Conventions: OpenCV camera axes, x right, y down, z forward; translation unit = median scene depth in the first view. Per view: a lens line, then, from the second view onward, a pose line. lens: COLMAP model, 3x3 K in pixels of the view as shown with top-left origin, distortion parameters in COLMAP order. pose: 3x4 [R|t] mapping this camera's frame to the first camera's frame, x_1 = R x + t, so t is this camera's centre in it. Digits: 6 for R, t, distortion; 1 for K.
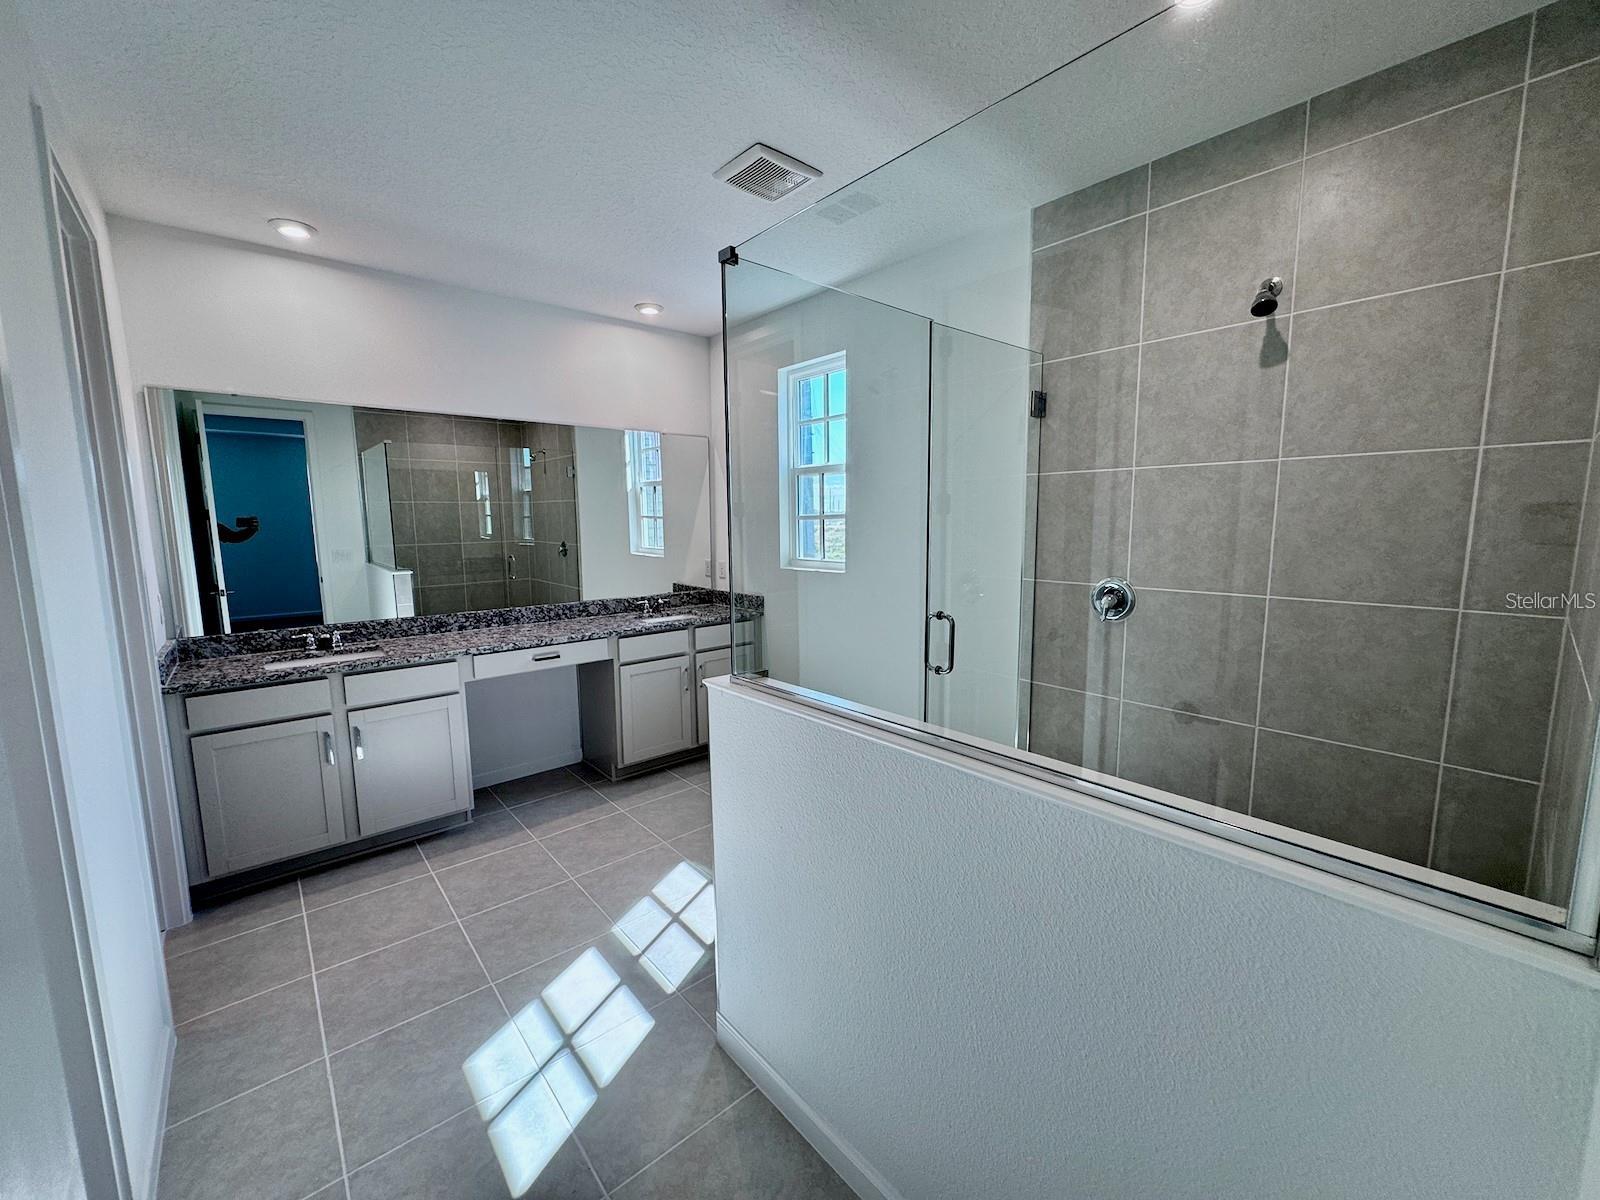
lens RADIAL K [[638.6, 0, 797.7], [0, 638.6, 599.3], [0, 0, 1]] dist [-0.006754, 0.000539]
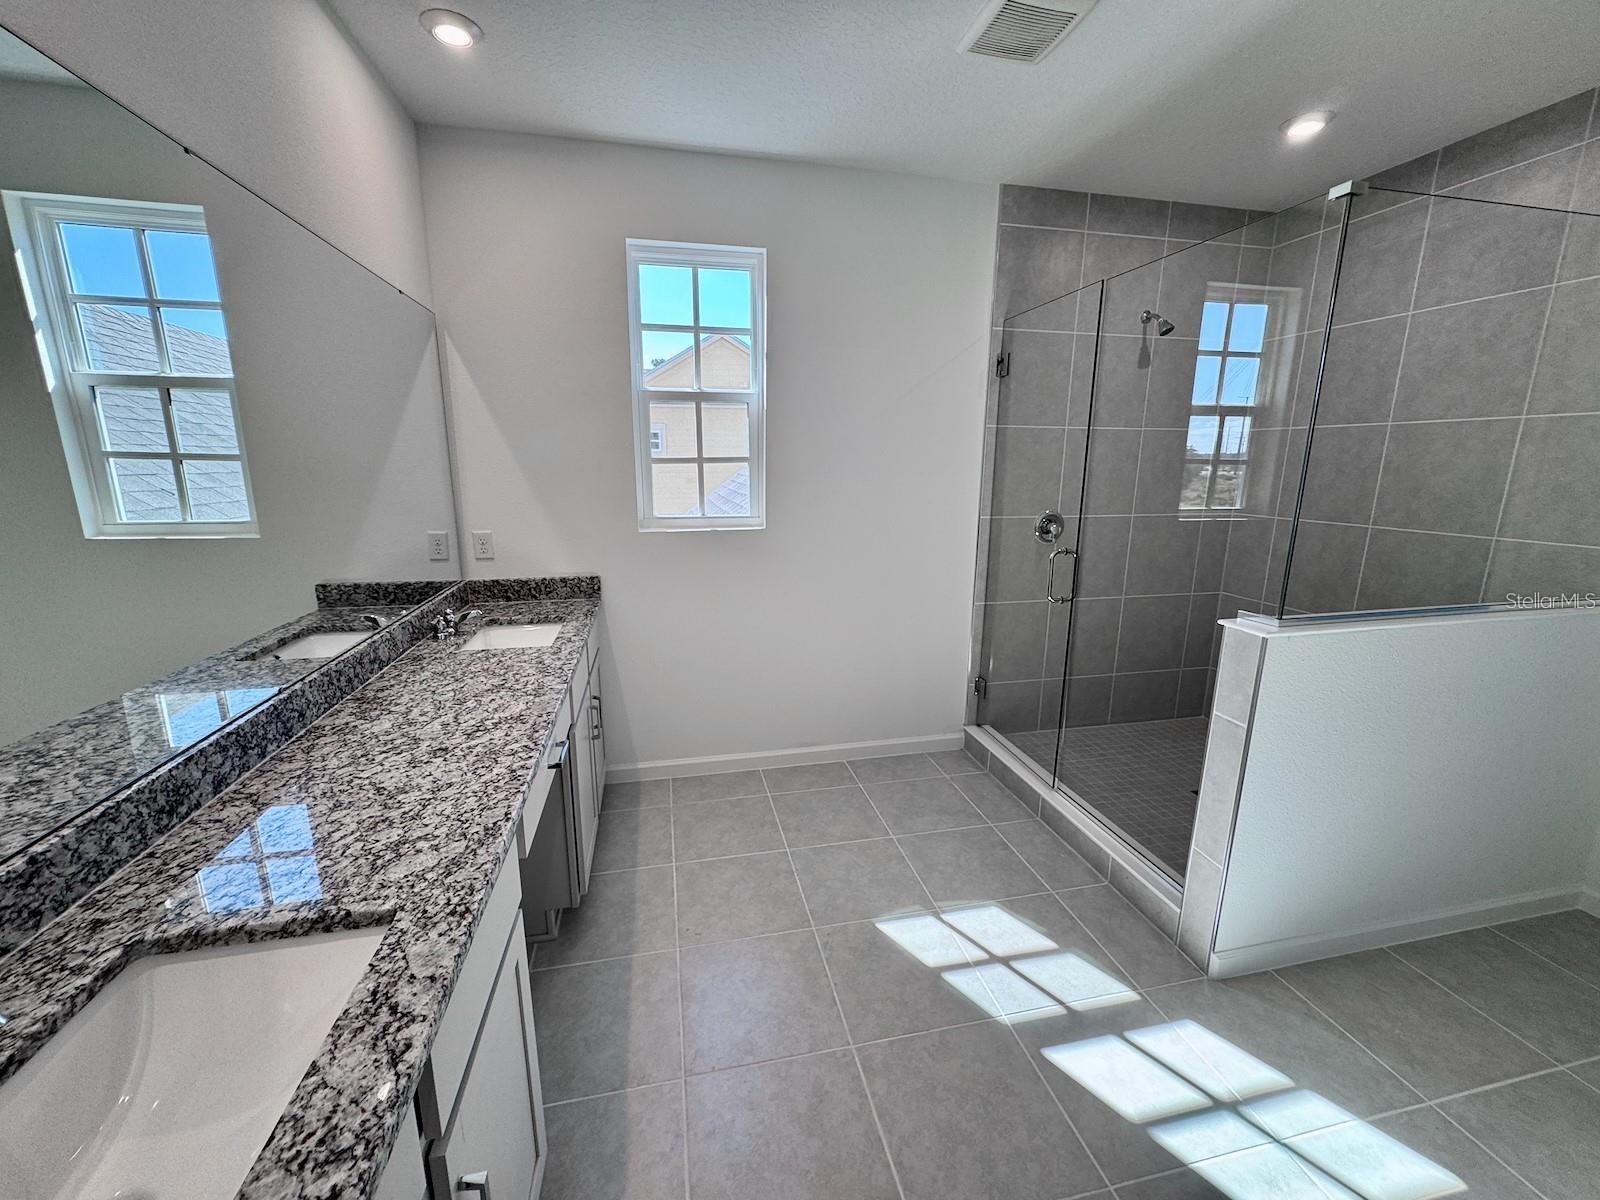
lens RADIAL K [[638.6, 0, 798.8], [0, 638.6, 600.1], [0, 0, 1]] dist [-0.006754, 0.000539]
pose [[0.478154, -0.174485, 0.860769, -0.855309], [0.104630, 0.984404, 0.141425, -0.085334], [-0.872021, 0.022439, 0.488953, 0.750114]]
